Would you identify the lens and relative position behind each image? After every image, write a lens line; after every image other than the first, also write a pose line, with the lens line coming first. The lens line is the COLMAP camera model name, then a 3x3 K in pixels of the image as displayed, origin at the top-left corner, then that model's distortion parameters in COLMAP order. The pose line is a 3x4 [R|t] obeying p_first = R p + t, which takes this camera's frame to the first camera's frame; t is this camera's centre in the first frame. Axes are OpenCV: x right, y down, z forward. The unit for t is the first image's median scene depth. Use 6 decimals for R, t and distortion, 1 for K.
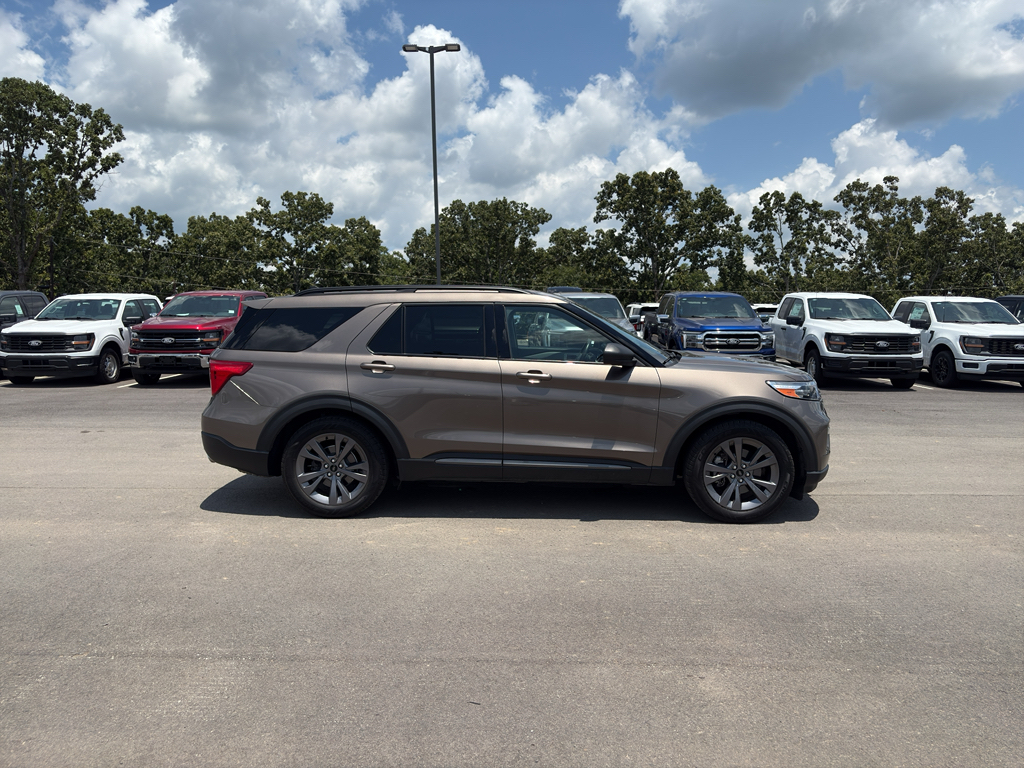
lens RADIAL K [[776.9, 0, 512.5], [0, 776.9, 400.2], [0, 0, 1]] dist [0.037727, -0.027855]
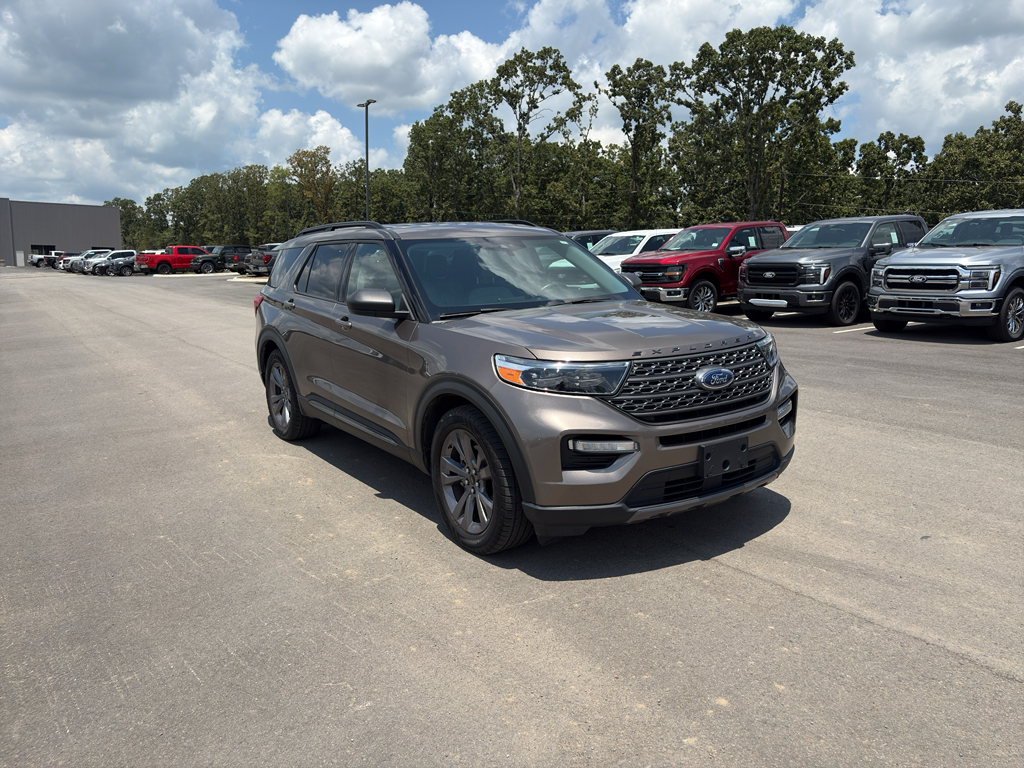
lens RADIAL K [[776.9, 0, 515.4], [0, 776.9, 390.5], [0, 0, 1]] dist [0.037727, -0.027855]
pose [[0.588744, 0.134866, -0.796989, 0.083262], [-0.073737, 0.990833, 0.113198, -0.006668], [0.804949, -0.007877, 0.593292, 0.059101]]
